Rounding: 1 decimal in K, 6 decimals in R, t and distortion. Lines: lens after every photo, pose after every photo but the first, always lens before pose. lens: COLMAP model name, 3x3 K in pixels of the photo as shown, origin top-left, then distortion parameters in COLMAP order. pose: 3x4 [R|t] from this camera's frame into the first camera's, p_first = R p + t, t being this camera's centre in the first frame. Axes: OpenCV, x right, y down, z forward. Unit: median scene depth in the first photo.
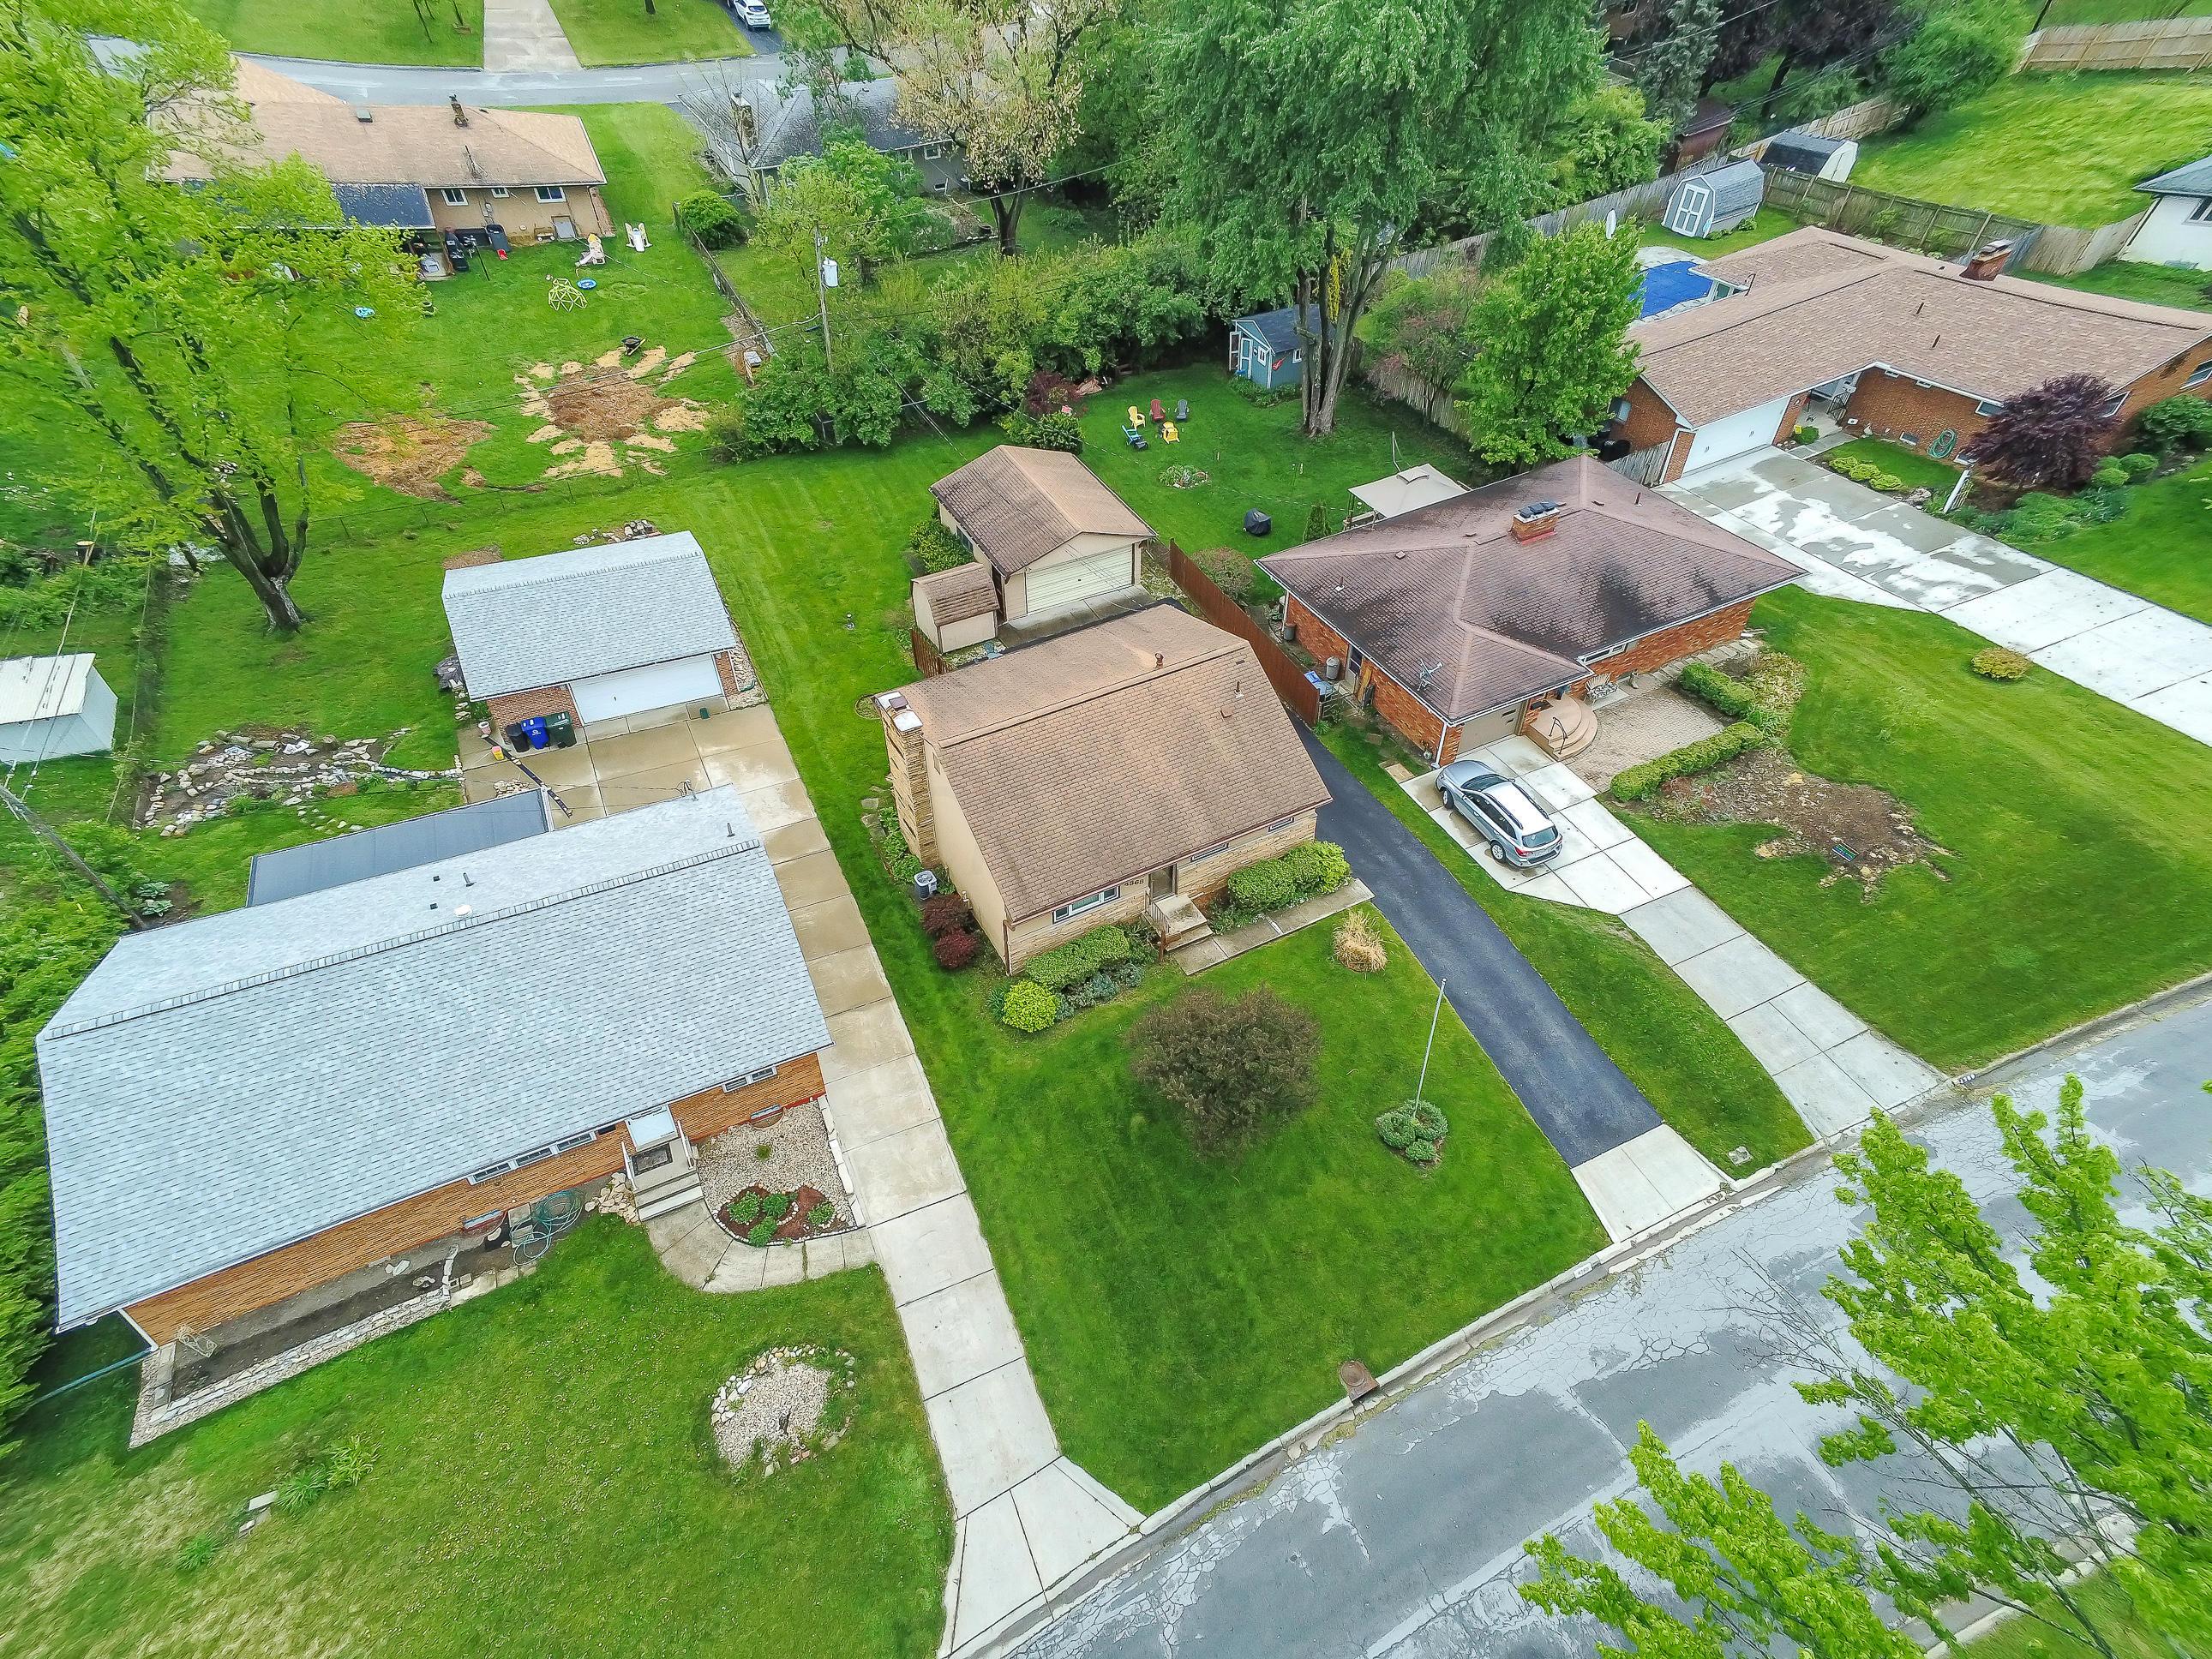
lens RADIAL K [[1329.2, 0, 1106.0], [0, 1329.2, 829.5], [0, 0, 1]] dist [0.153896, 0.248666]
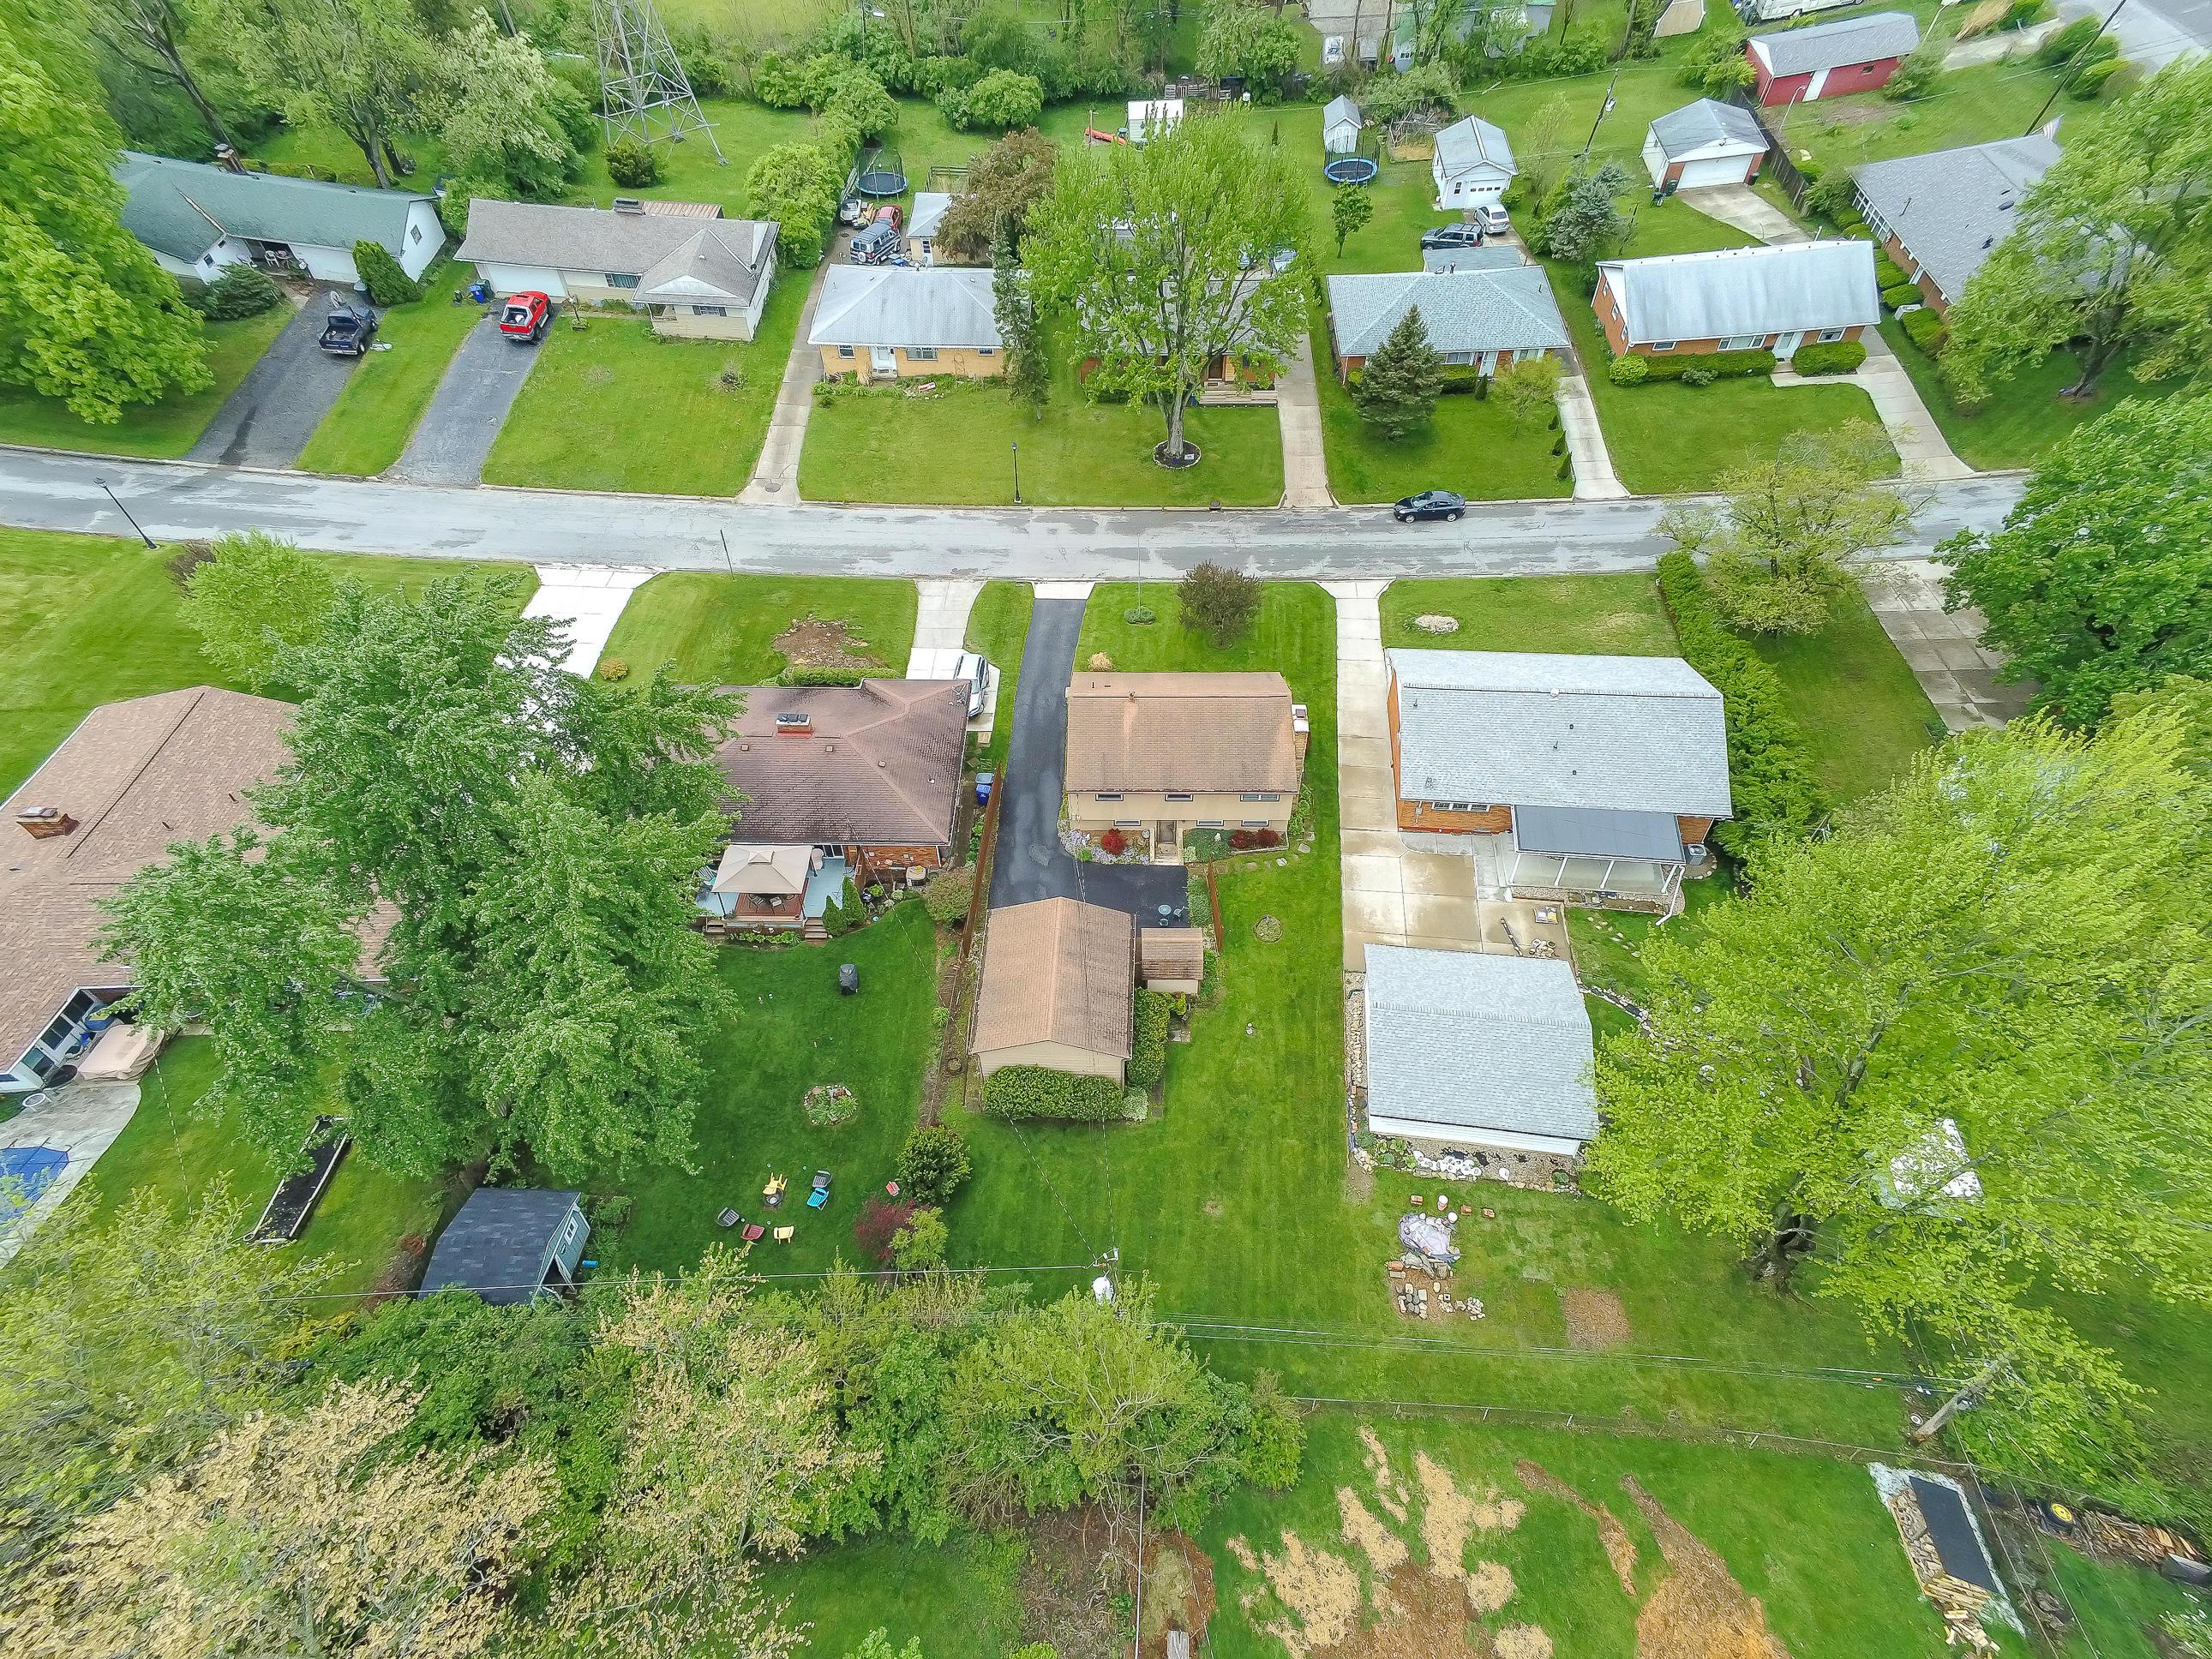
lens RADIAL K [[1329.2, 0, 1106.0], [0, 1329.2, 829.5], [0, 0, 1]] dist [0.153896, 0.248666]
pose [[-0.871224, -0.345542, 0.348668, -0.606156], [0.345745, 0.072270, 0.935541, -1.803640], [-0.348468, 0.935616, 0.056506, 1.210740]]
